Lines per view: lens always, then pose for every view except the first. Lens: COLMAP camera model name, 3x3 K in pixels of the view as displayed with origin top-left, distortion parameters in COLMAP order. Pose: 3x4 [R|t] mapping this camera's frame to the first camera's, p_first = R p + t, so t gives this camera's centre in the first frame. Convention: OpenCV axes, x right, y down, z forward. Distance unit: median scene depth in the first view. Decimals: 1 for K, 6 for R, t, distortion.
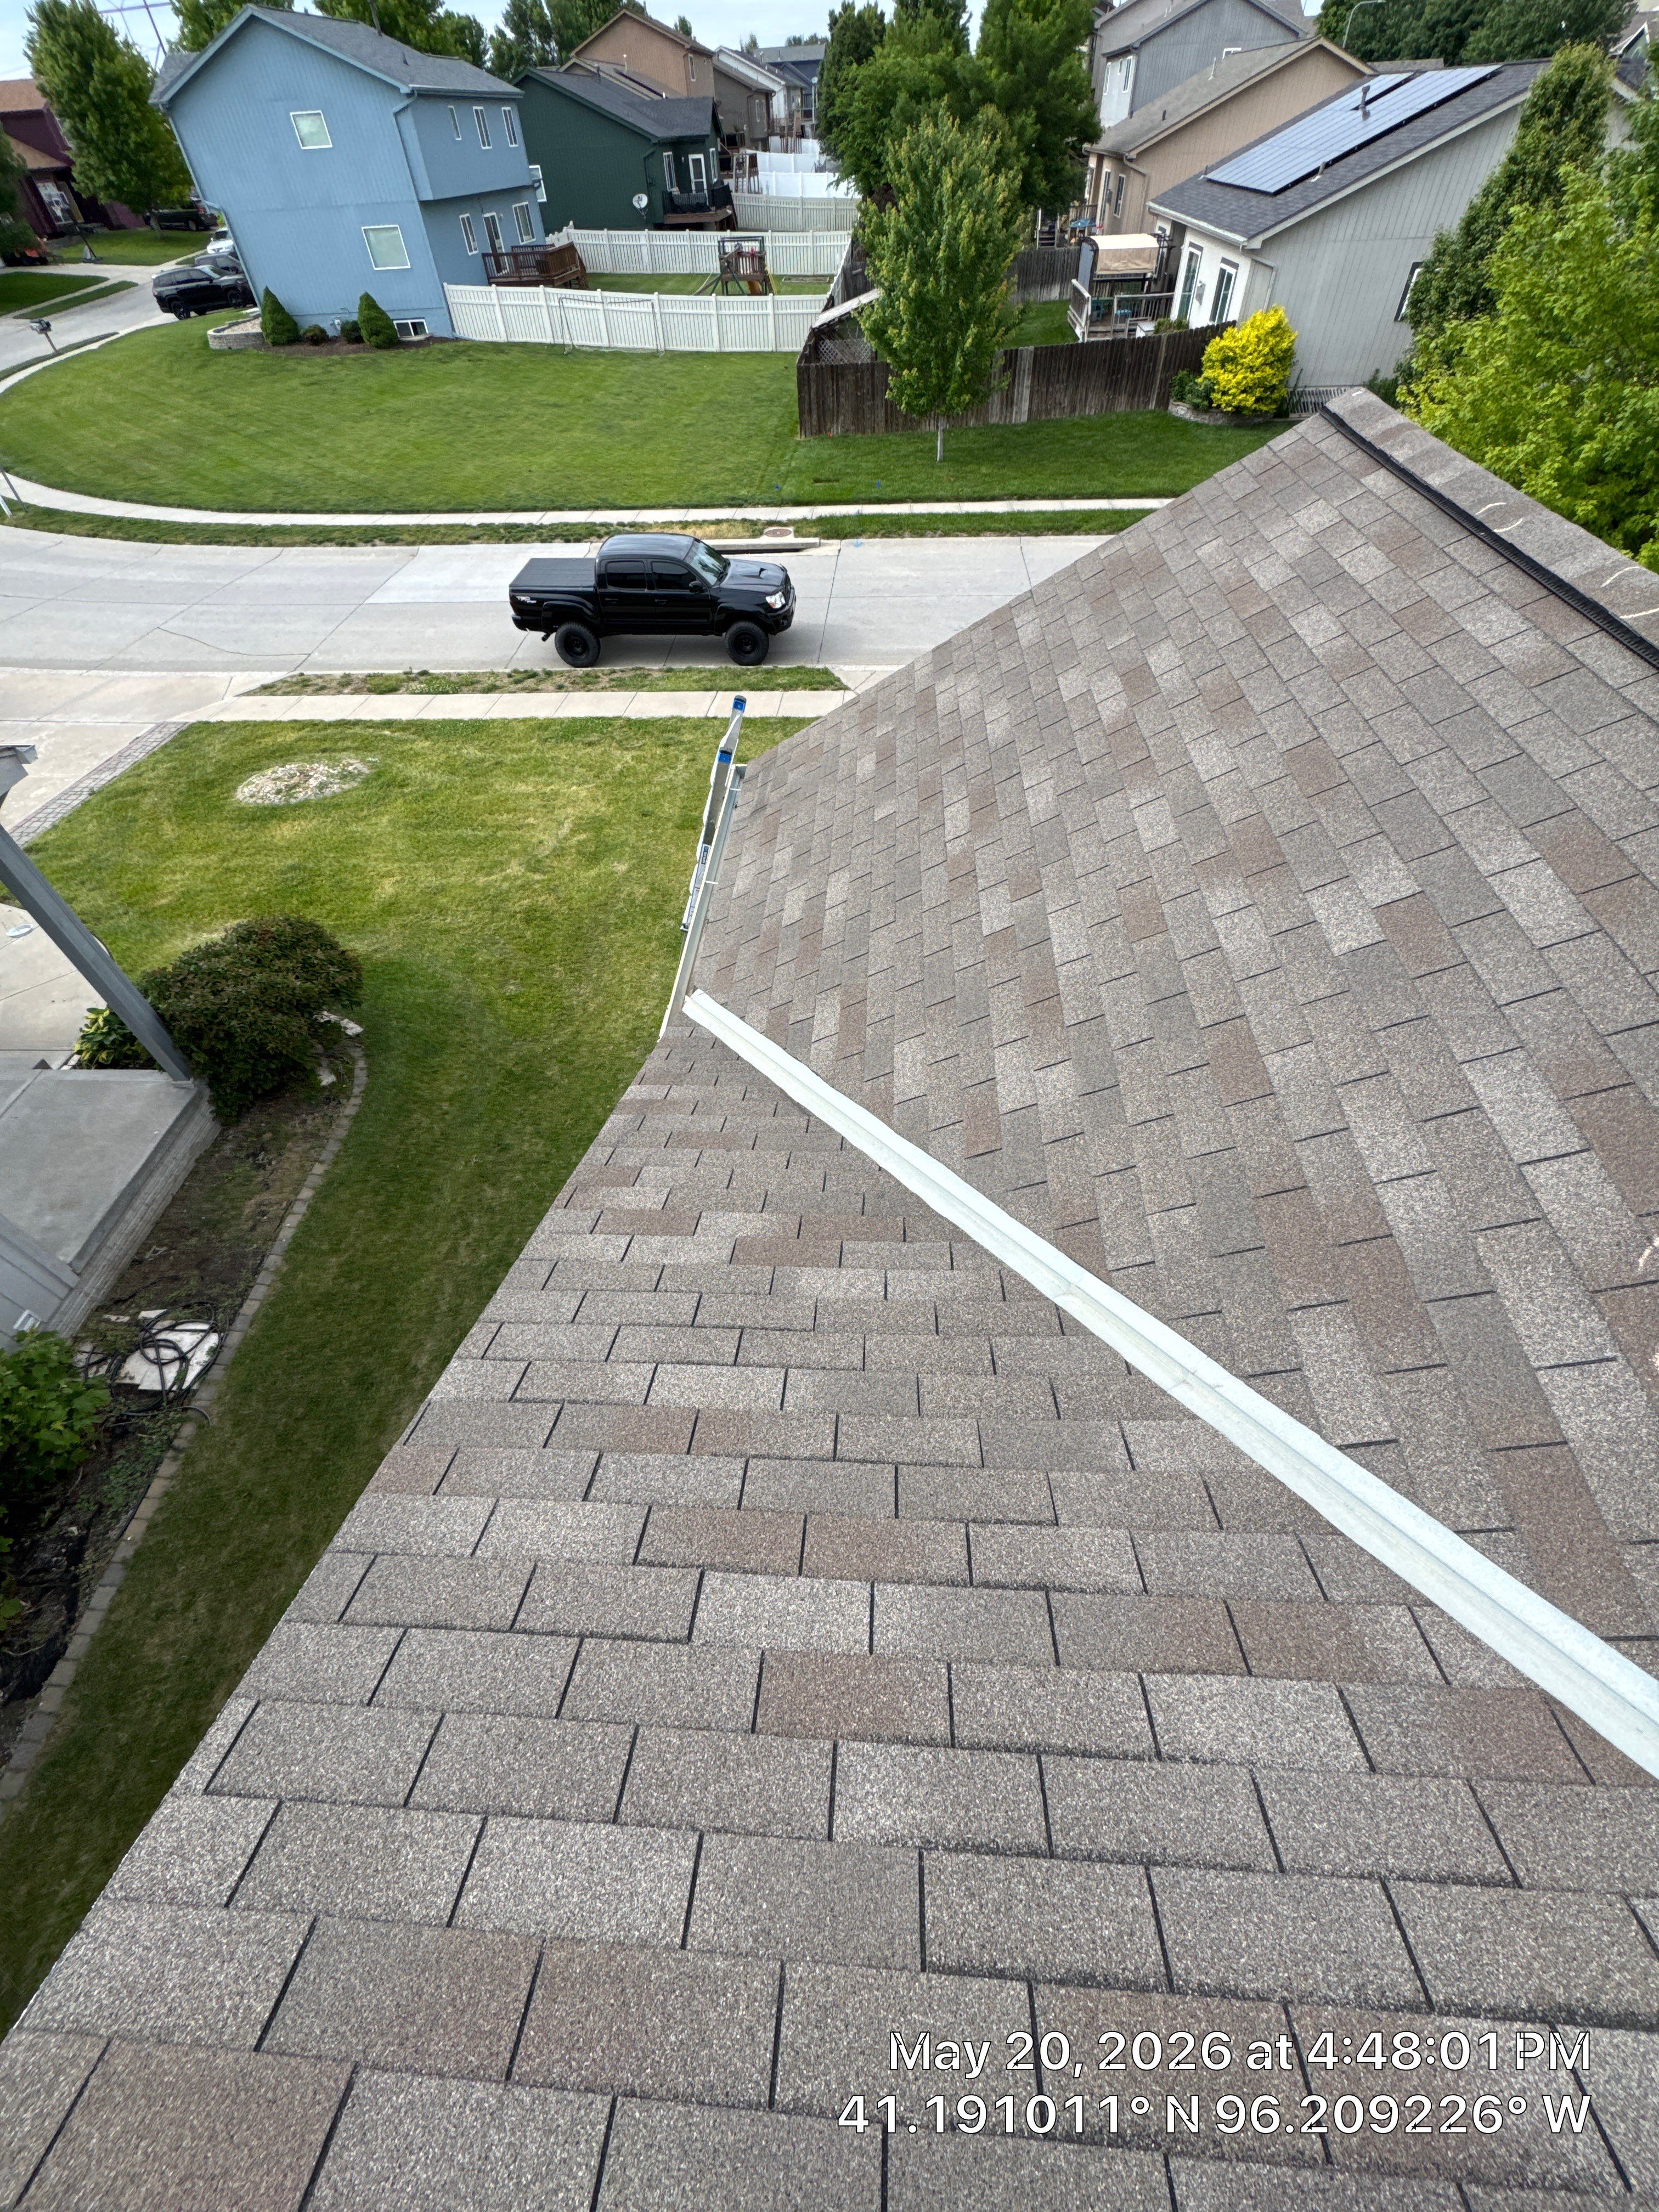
lens RADIAL K [[883.5, 0, 829.5], [0, 883.5, 1106.0], [0, 0, 1]] dist [0.007141, -0.003797]
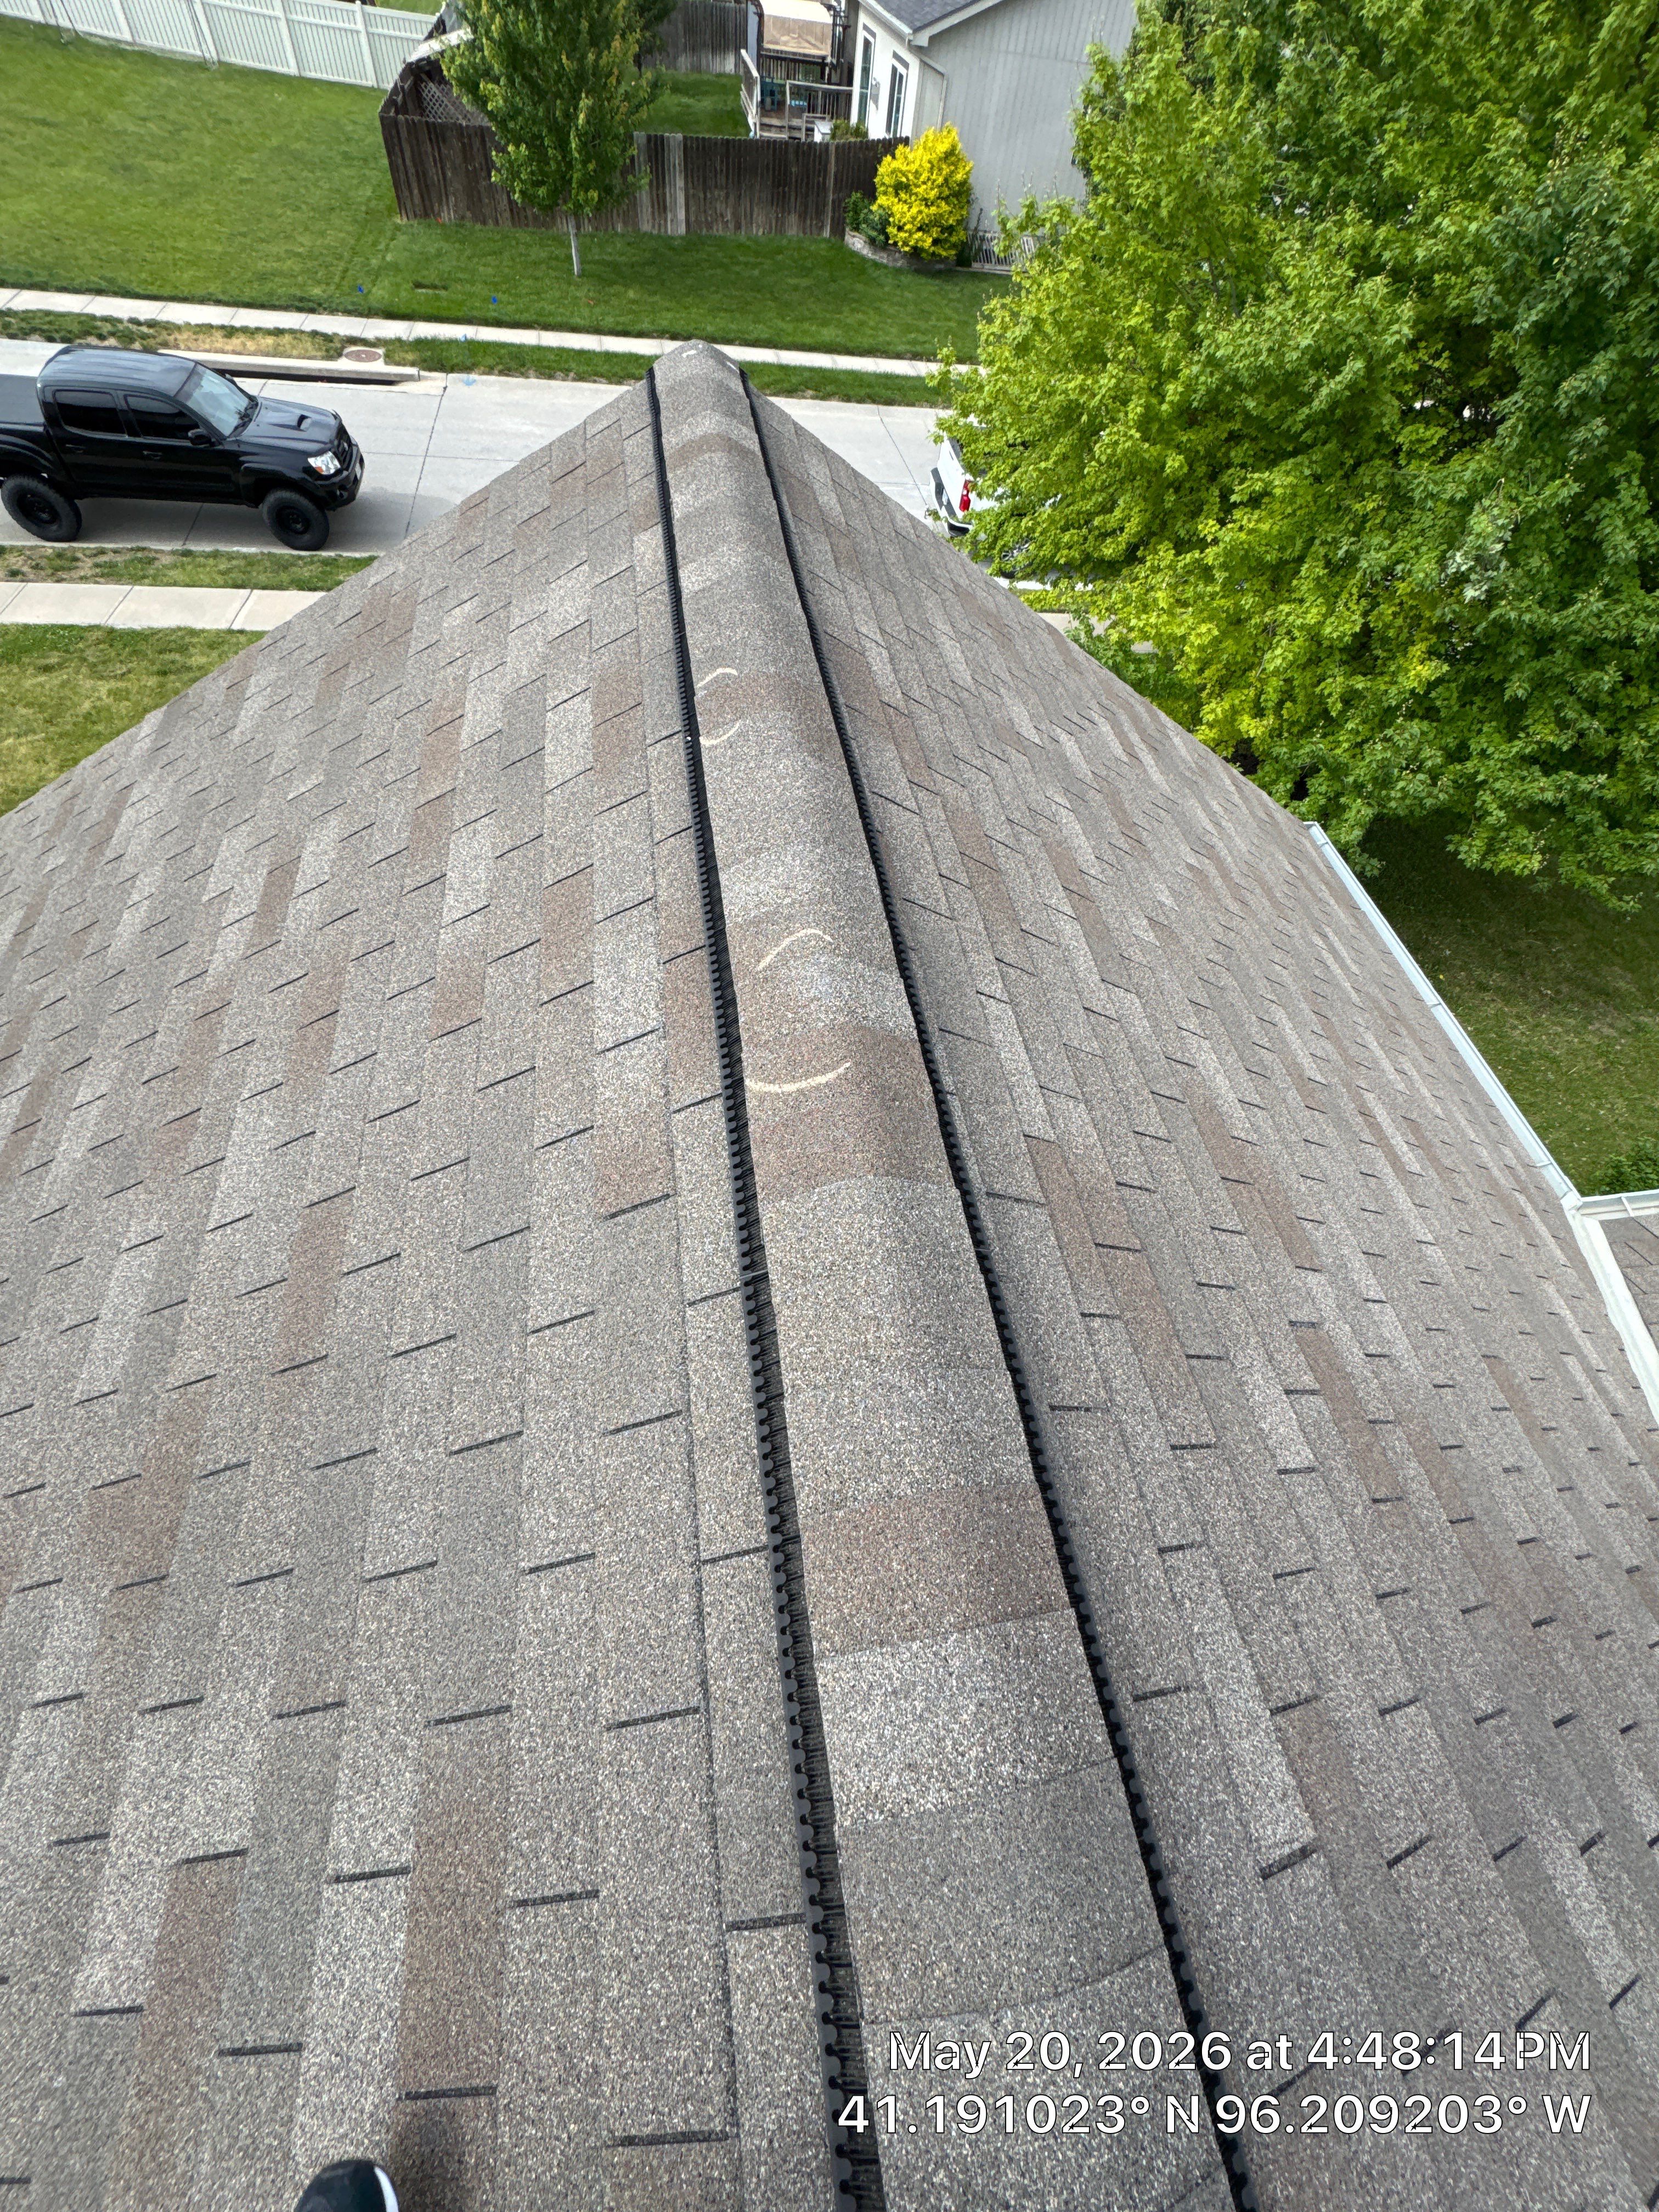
lens RADIAL K [[873.6, 0, 831.3], [0, 873.6, 1100.8], [0, 0, 1]] dist [-0.000368, 0.000413]
pose [[0.968575, -0.097065, 0.228999, 0.104764], [0.064728, 0.987352, 0.144731, -0.077968], [-0.240151, -0.125360, 0.962607, 0.067545]]
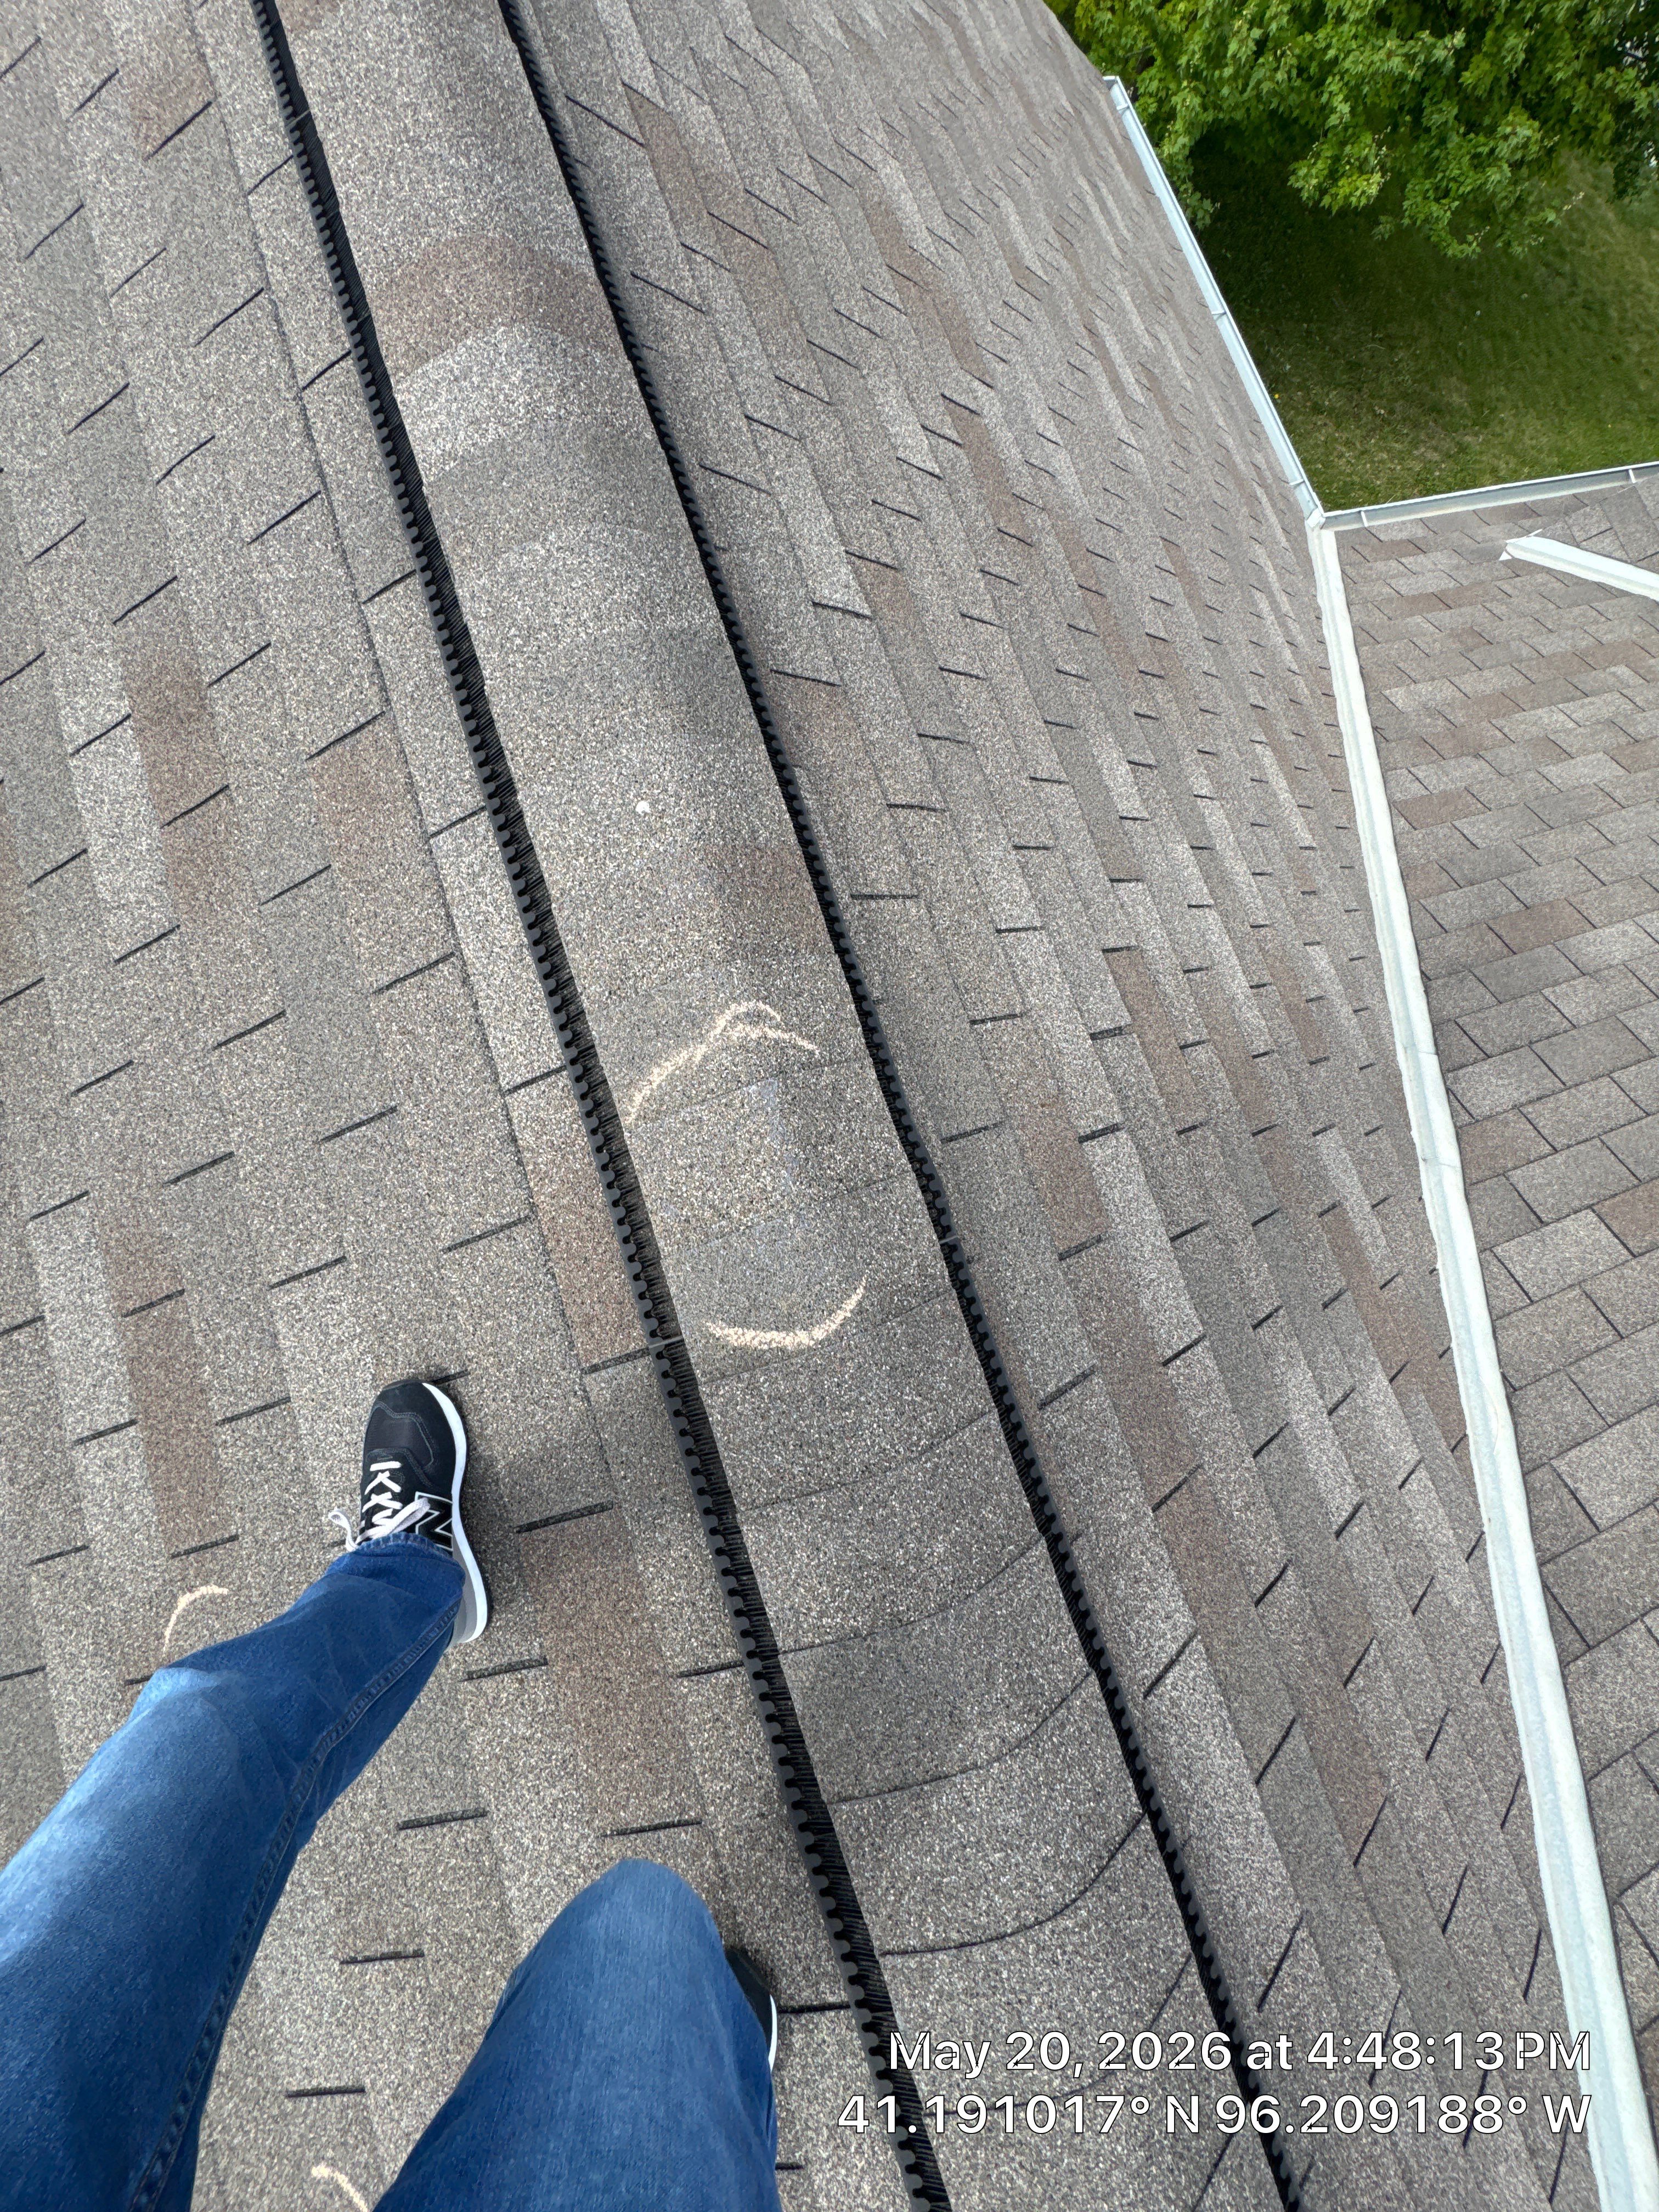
lens RADIAL K [[873.6, 0, 831.3], [0, 873.6, 1100.8], [0, 0, 1]] dist [-0.000368, 0.000413]
pose [[0.905121, -0.328832, 0.269491, 0.106999], [0.138233, 0.827041, 0.544881, -0.035616], [-0.402054, -0.455931, 0.794028, 0.038957]]
